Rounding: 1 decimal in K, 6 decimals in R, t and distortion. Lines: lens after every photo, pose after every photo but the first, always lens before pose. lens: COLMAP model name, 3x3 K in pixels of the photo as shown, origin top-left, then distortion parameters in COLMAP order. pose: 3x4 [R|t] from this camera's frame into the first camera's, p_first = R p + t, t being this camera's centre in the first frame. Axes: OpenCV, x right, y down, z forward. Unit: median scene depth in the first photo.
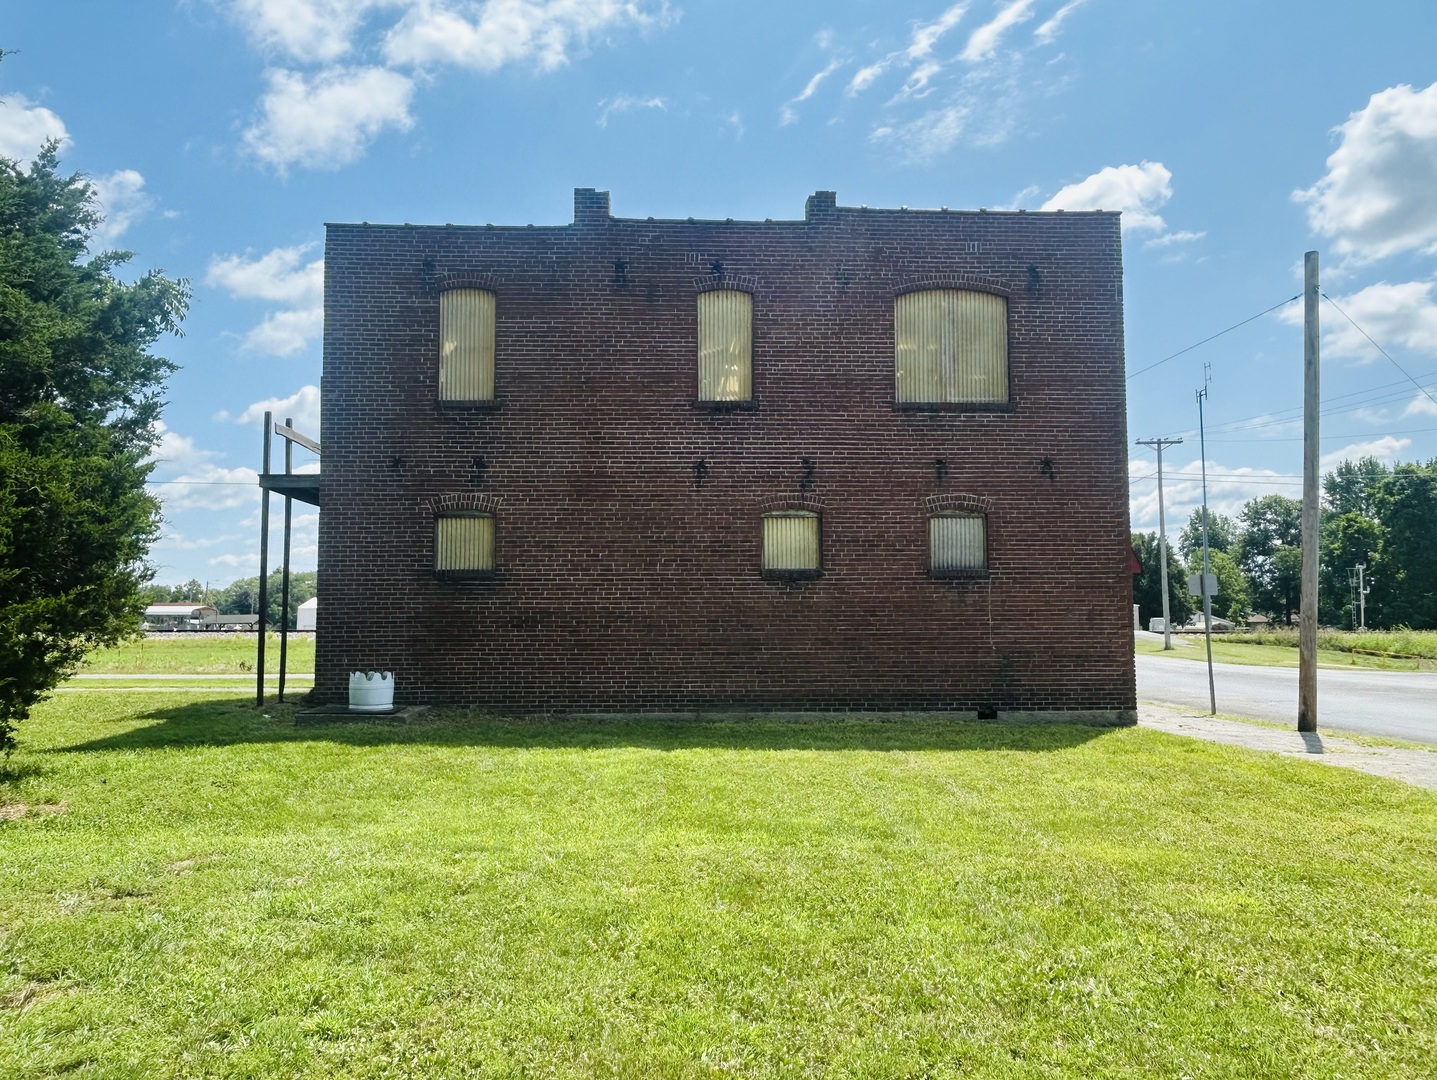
lens RADIAL K [[1208.9, 0, 718.4], [0, 1208.9, 536.6], [0, 0, 1]] dist [0.020908, 0.004535]
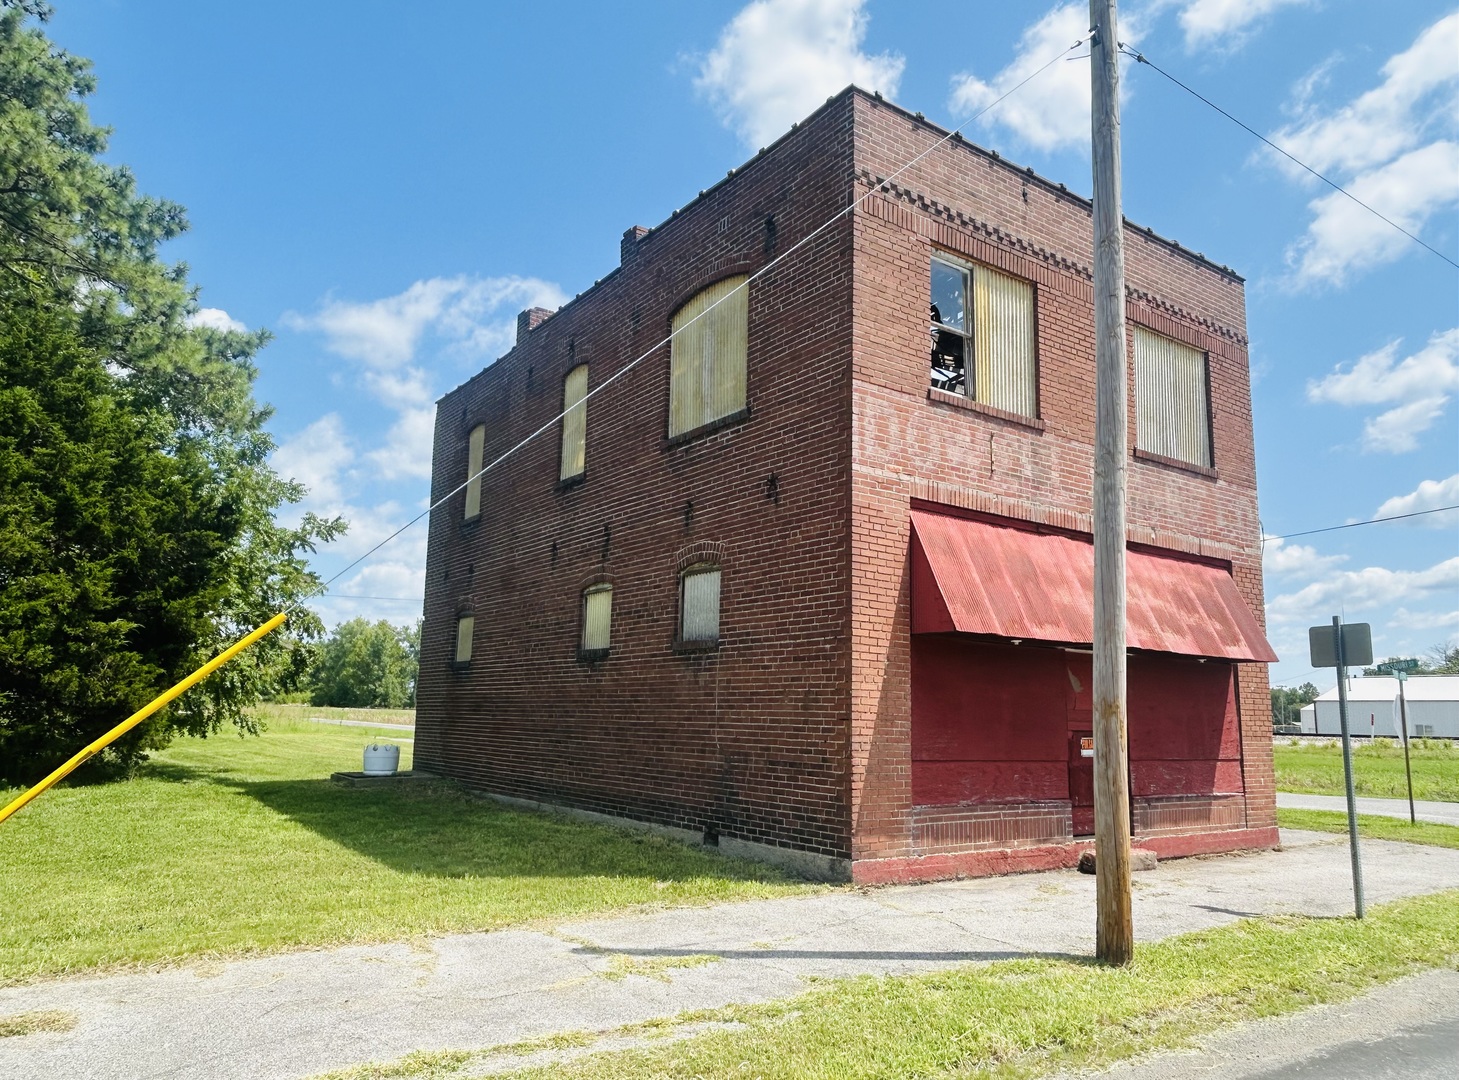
lens RADIAL K [[1034.5, 0, 732.3], [0, 1034.5, 552.8], [0, 0, 1]] dist [0.012288, -0.002748]
pose [[0.523131, -0.119637, -0.843813, 0.766010], [0.046221, 0.992624, -0.112081, 0.046474], [0.850998, 0.019631, 0.524802, 0.675152]]
